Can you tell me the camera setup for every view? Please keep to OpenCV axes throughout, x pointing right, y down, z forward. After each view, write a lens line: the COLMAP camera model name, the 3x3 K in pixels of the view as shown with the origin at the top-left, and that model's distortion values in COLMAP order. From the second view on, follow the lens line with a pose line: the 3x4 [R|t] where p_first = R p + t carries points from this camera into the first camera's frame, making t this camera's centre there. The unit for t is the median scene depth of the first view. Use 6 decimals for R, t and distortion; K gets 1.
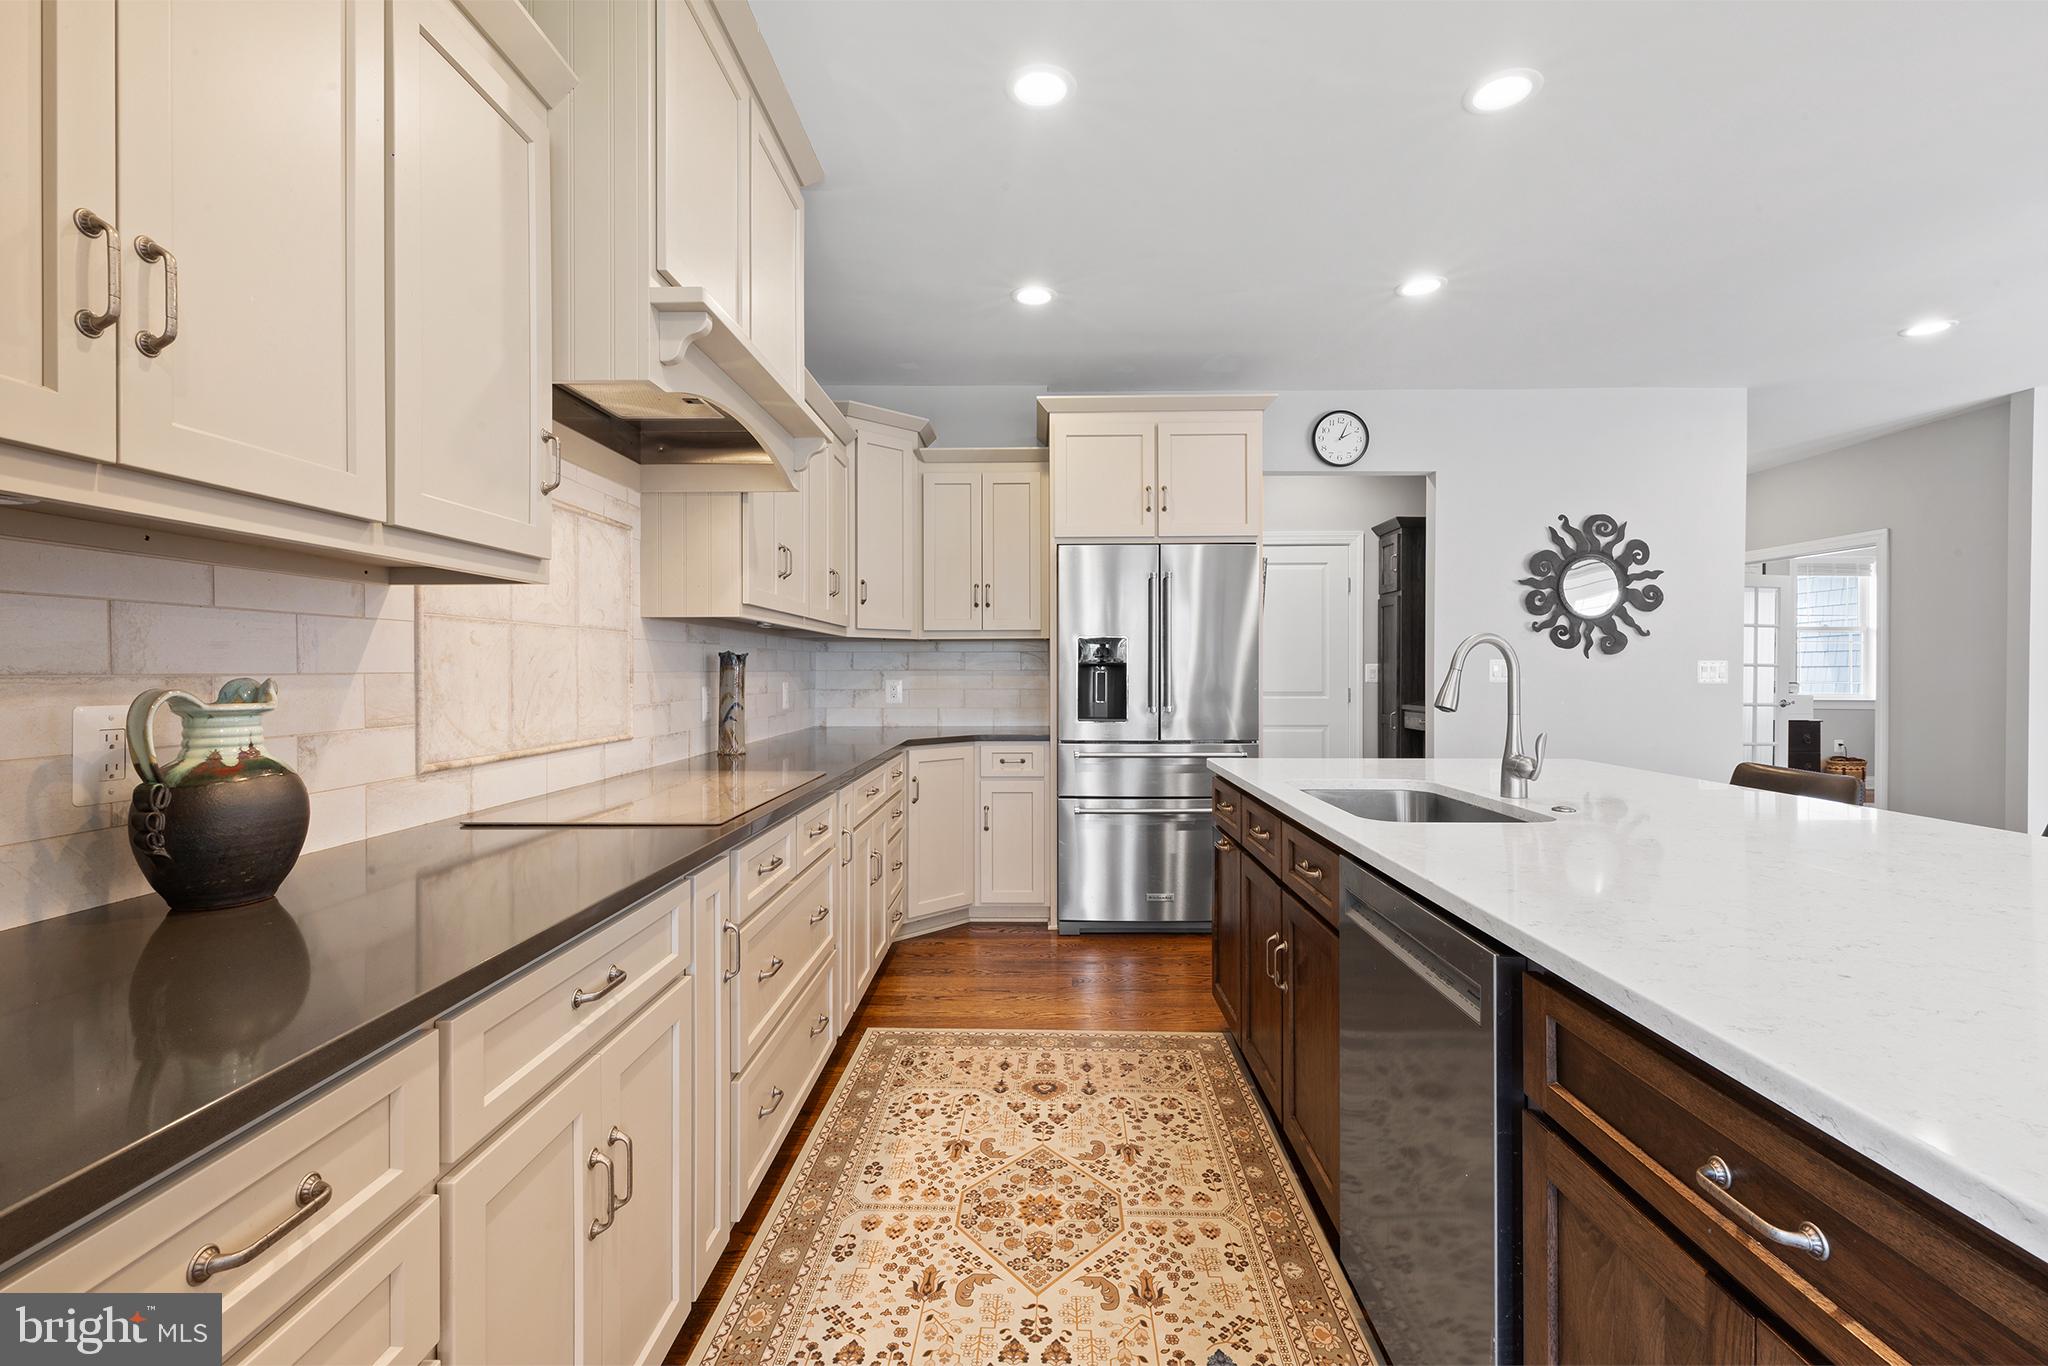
lens RADIAL K [[921.2, 0, 1034.7], [0, 921.2, 676.6], [0, 0, 1]] dist [0.007070, -0.000586]
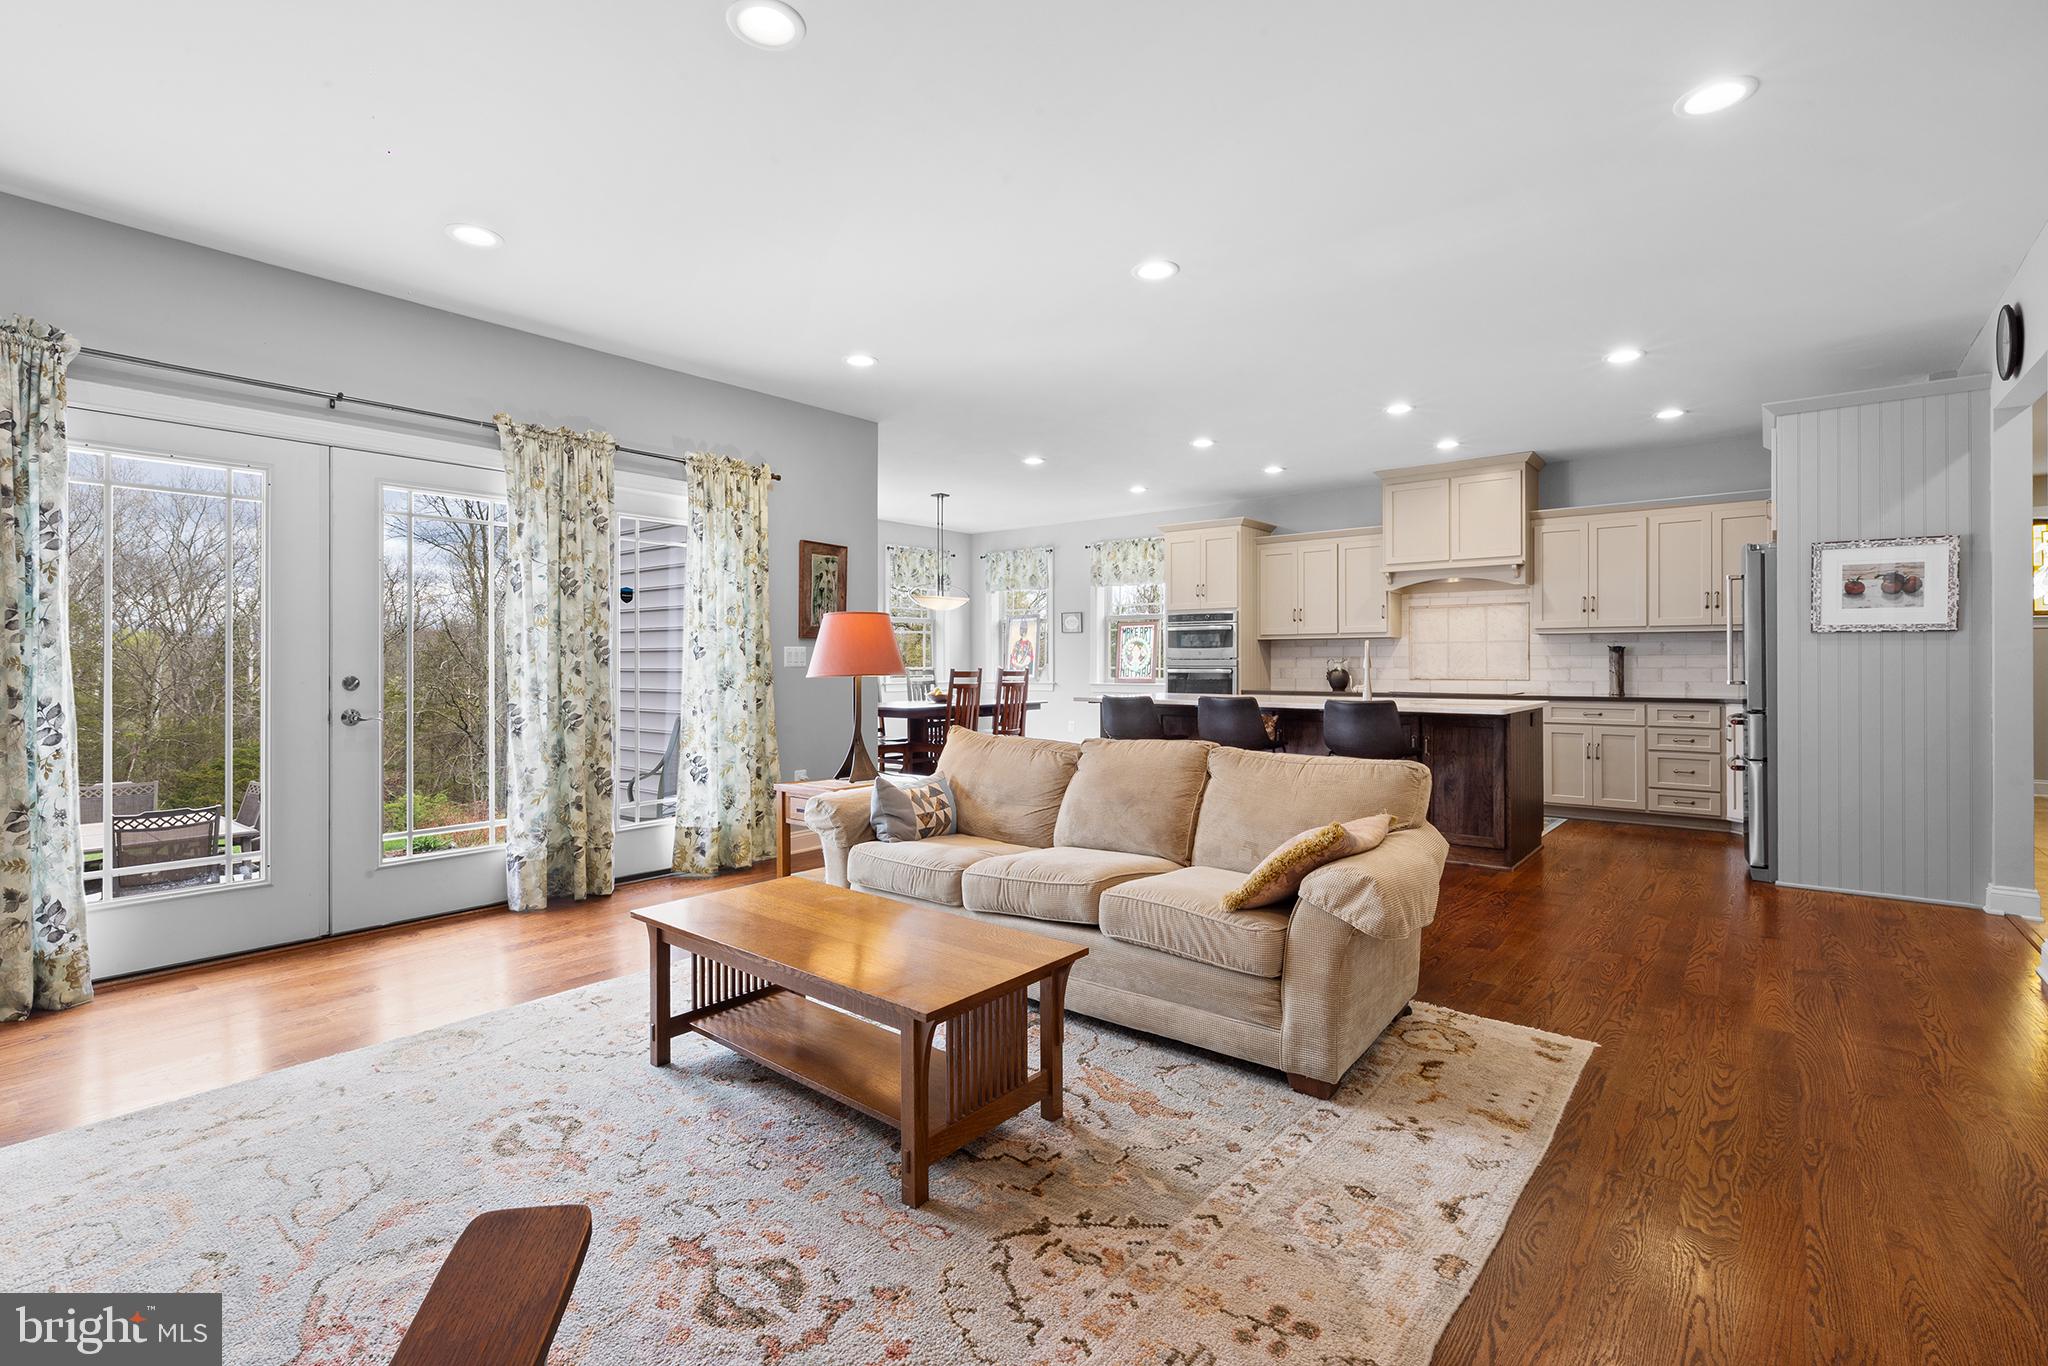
lens RADIAL K [[921.2, 0, 1036.6], [0, 921.2, 660.9], [0, 0, 1]] dist [0.007070, -0.000586]
pose [[-0.614639, -0.000677, -0.788808, 2.104359], [-0.003316, 0.999993, 0.001726, 0.008353], [0.788802, 0.003676, -0.614637, 1.233640]]
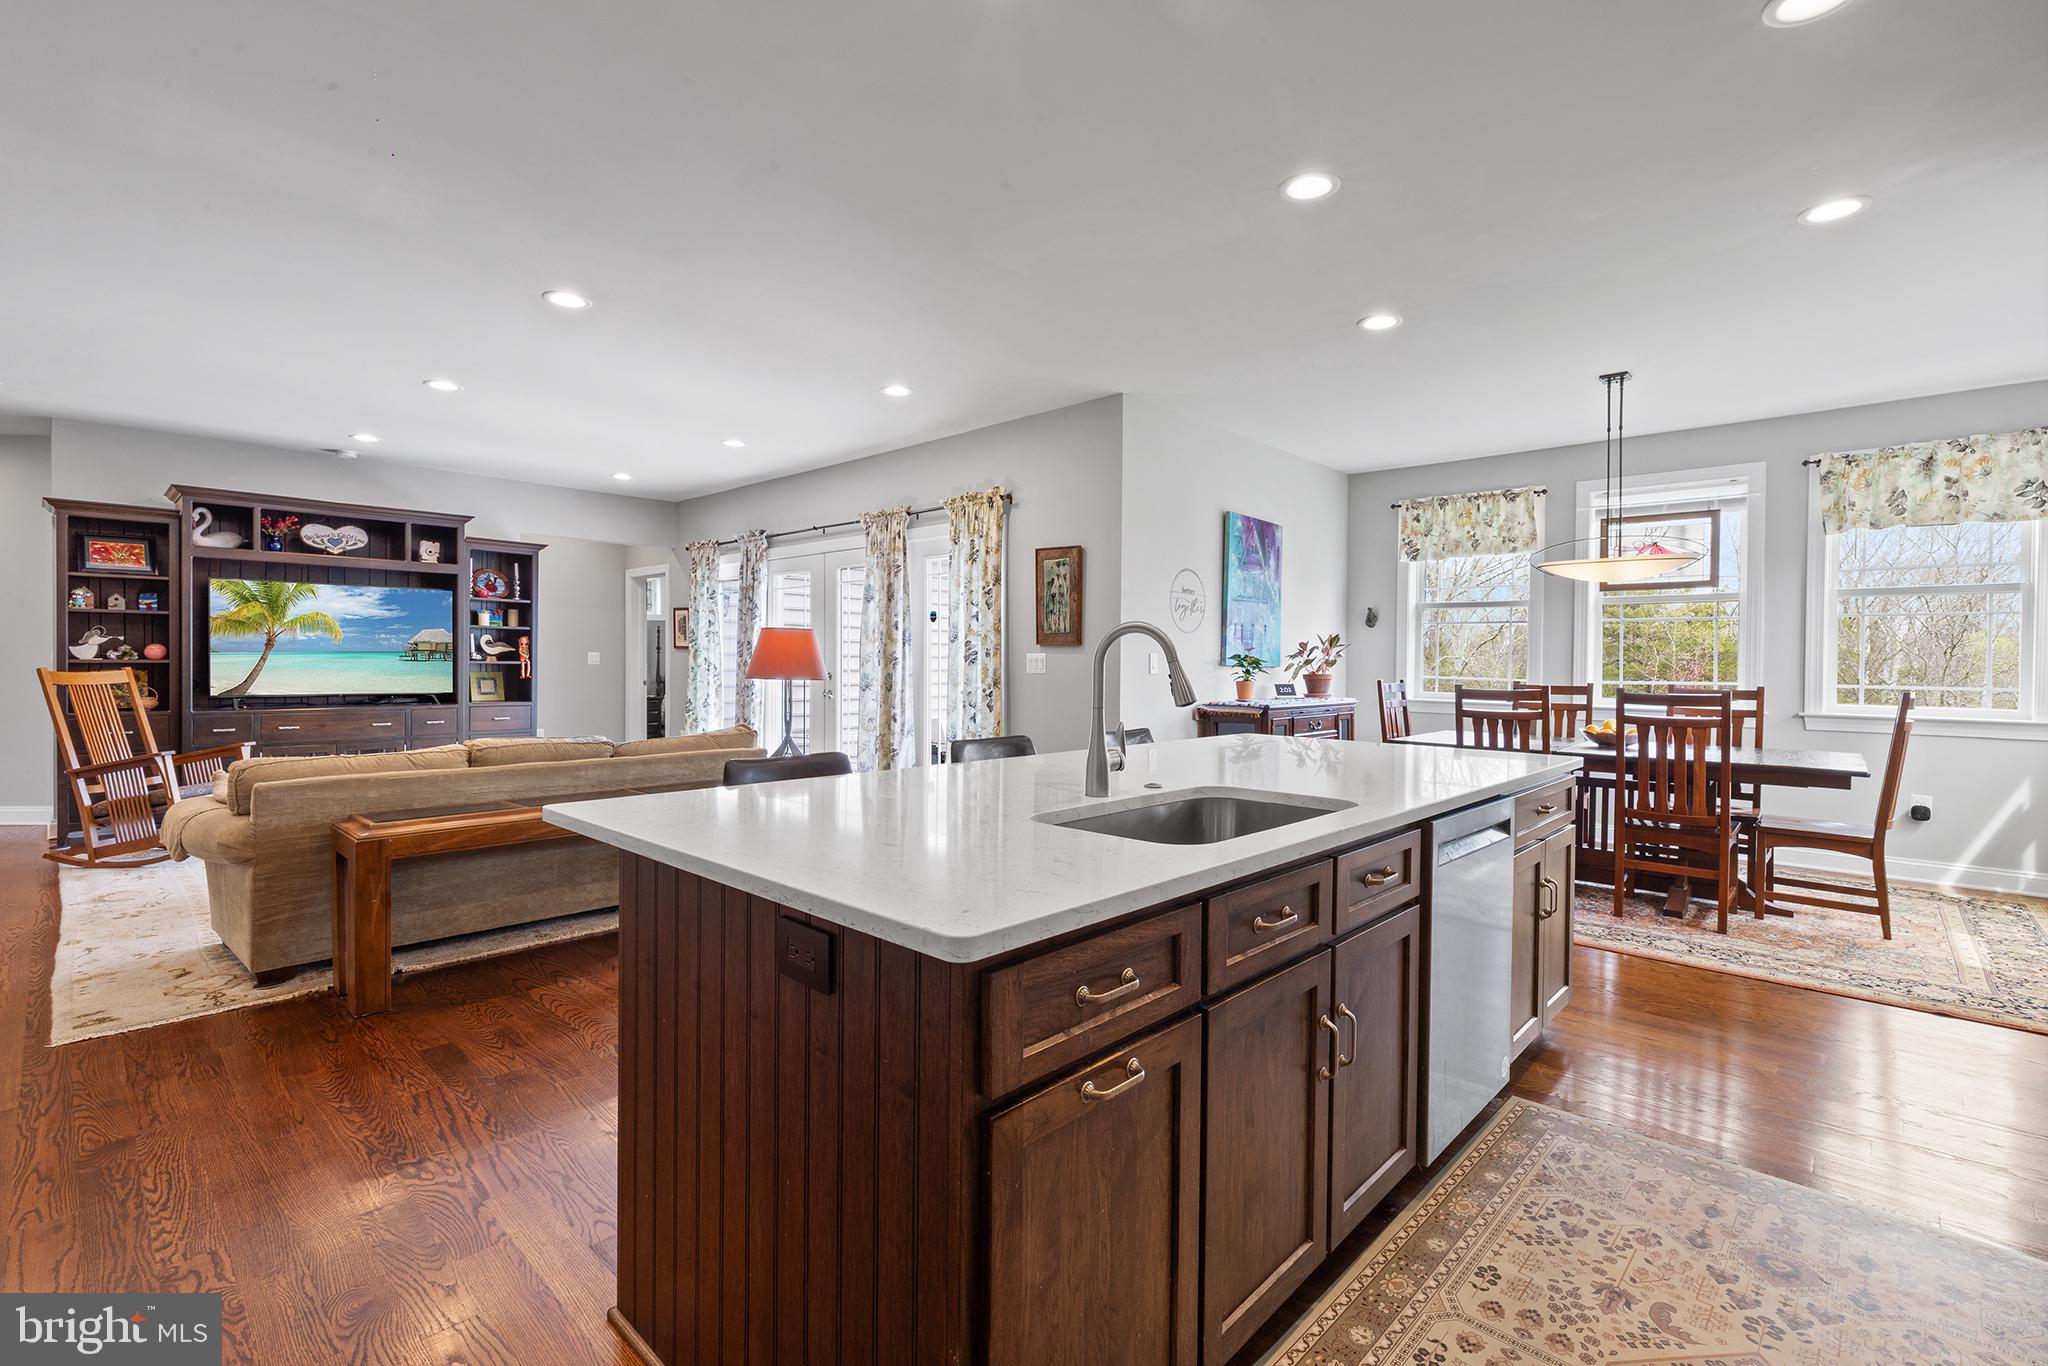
lens RADIAL K [[921.2, 0, 1023.5], [0, 921.2, 665.1], [0, 0, 1]] dist [0.007070, -0.000586]
pose [[-0.734512, -0.009766, 0.678526, -0.042021], [-0.004370, 0.999944, 0.009662, -0.007621], [-0.678582, 0.004132, -0.734513, 1.141353]]
